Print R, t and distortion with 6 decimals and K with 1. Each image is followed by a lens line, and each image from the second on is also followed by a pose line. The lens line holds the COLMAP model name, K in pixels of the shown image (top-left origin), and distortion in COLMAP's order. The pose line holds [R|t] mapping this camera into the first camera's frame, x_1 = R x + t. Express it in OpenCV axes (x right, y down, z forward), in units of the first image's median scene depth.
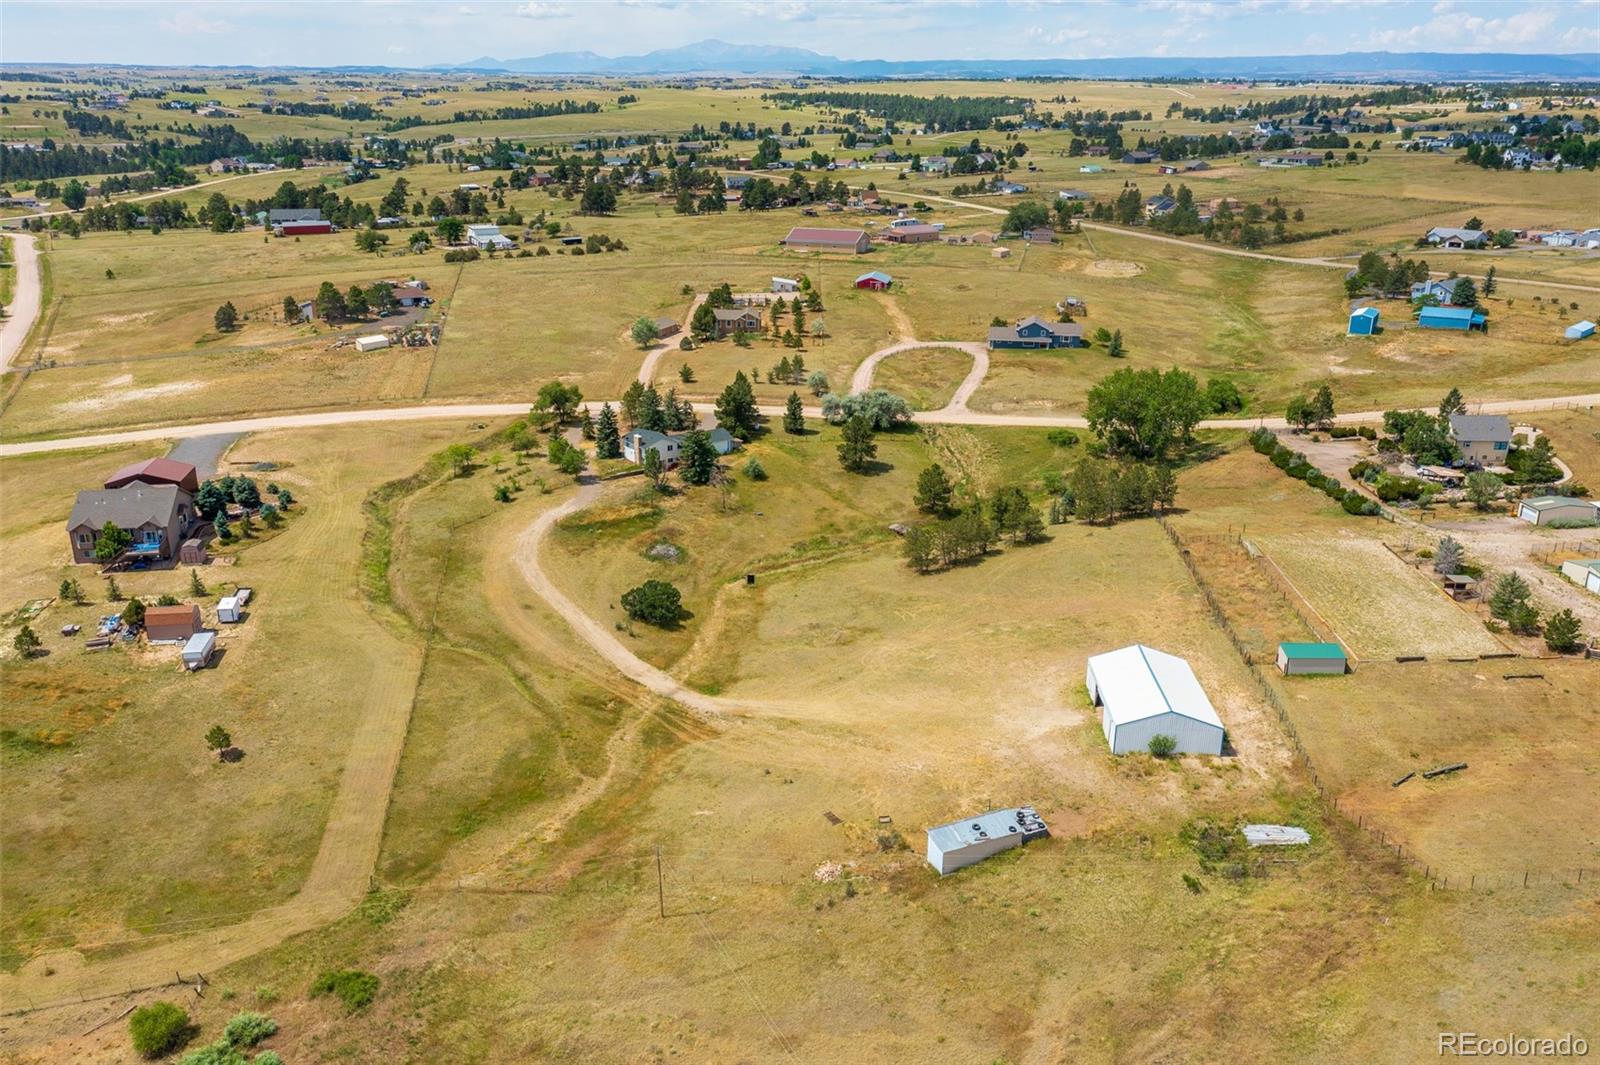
lens RADIAL K [[1247.9, 0, 793.9], [0, 1247.9, 537.9], [0, 0, 1]] dist [-0.004054, 0.035017]
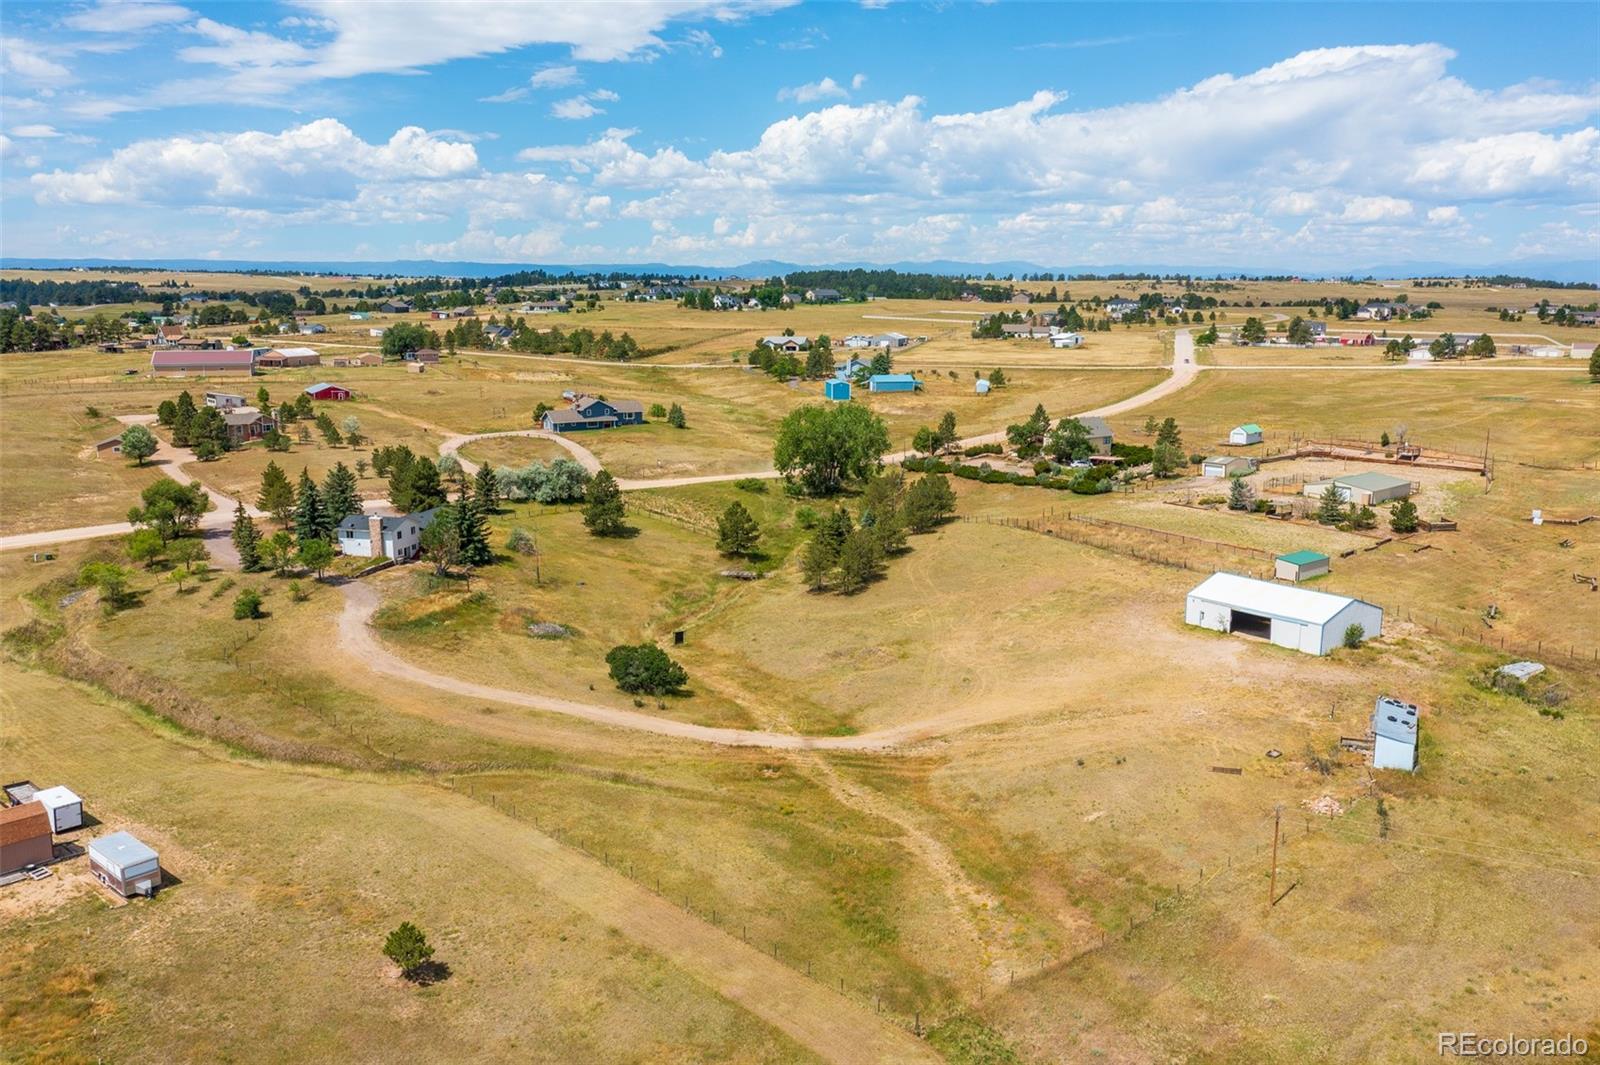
lens RADIAL K [[1256.0, 0, 800.0], [0, 1256.0, 532.5], [0, 0, 1]] dist [0.002840, -0.002718]
pose [[0.771370, -0.120126, 0.624946, -0.563449], [0.214306, 0.973699, -0.077355, 0.055849], [-0.599217, 0.193600, 0.776826, 0.379443]]
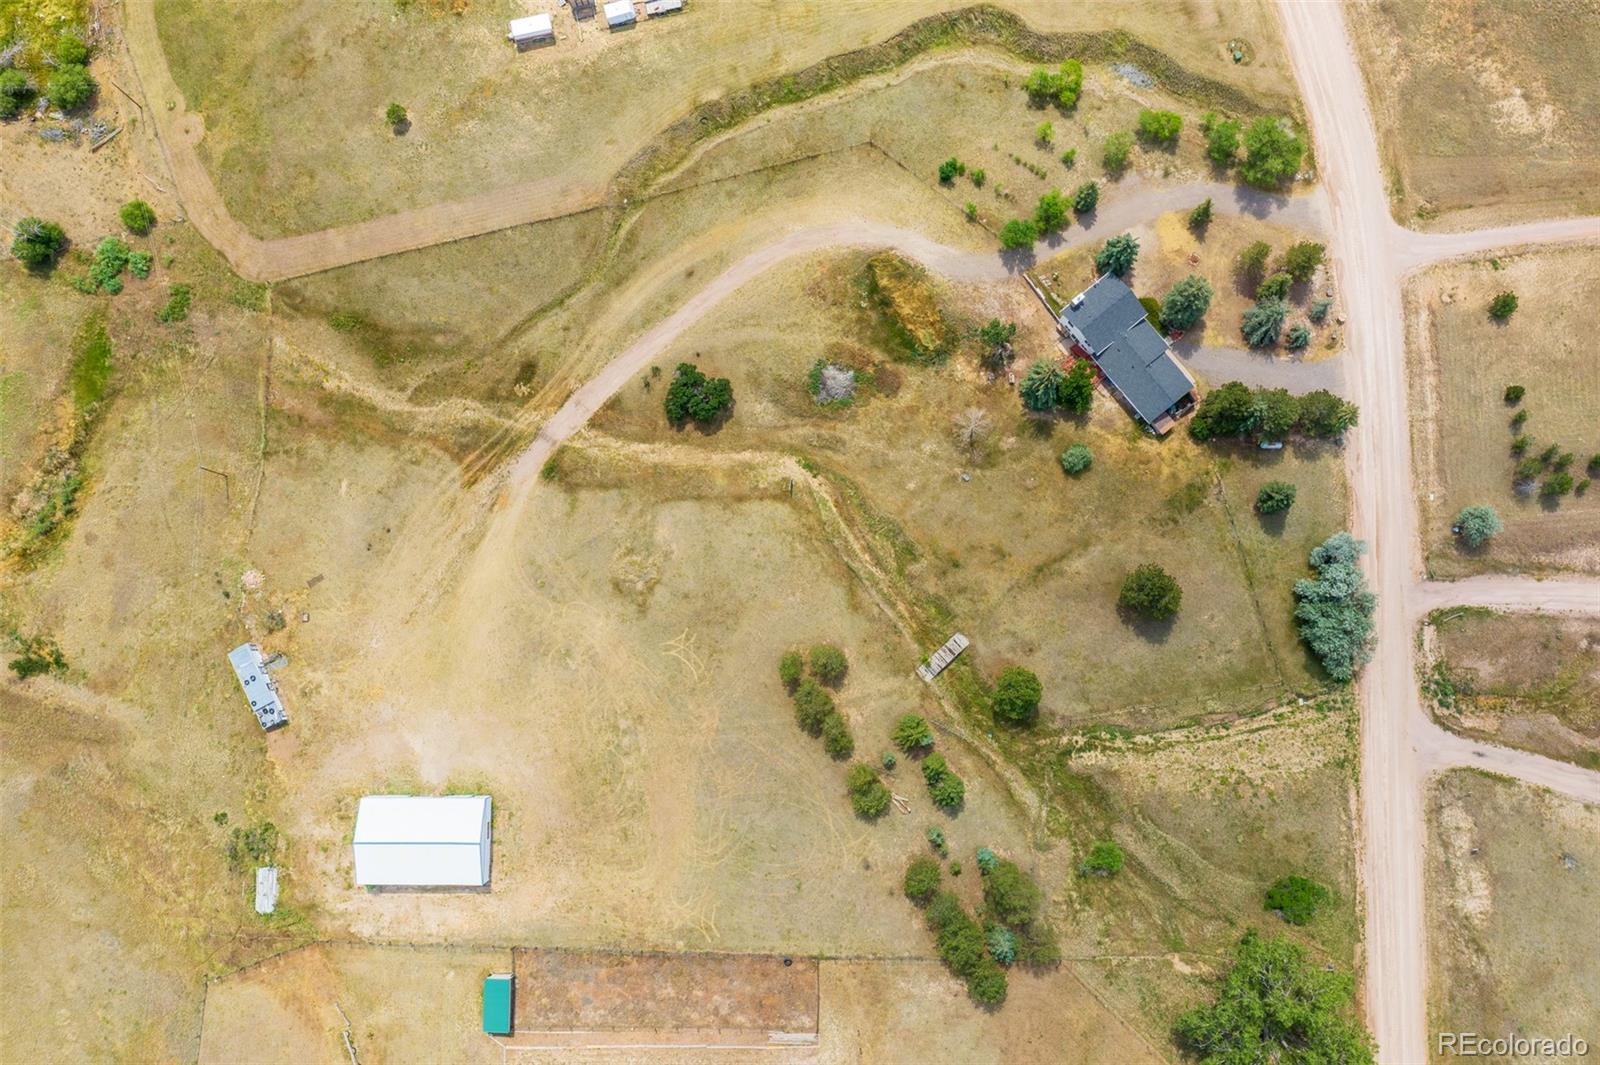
lens RADIAL K [[1247.9, 0, 793.9], [0, 1247.9, 537.9], [0, 0, 1]] dist [-0.004054, 0.035017]
pose [[0.048853, 0.994510, -0.092536, 0.110124], [-0.319092, 0.103332, 0.942074, -1.011652], [0.946464, -0.016496, 0.322388, 0.839563]]
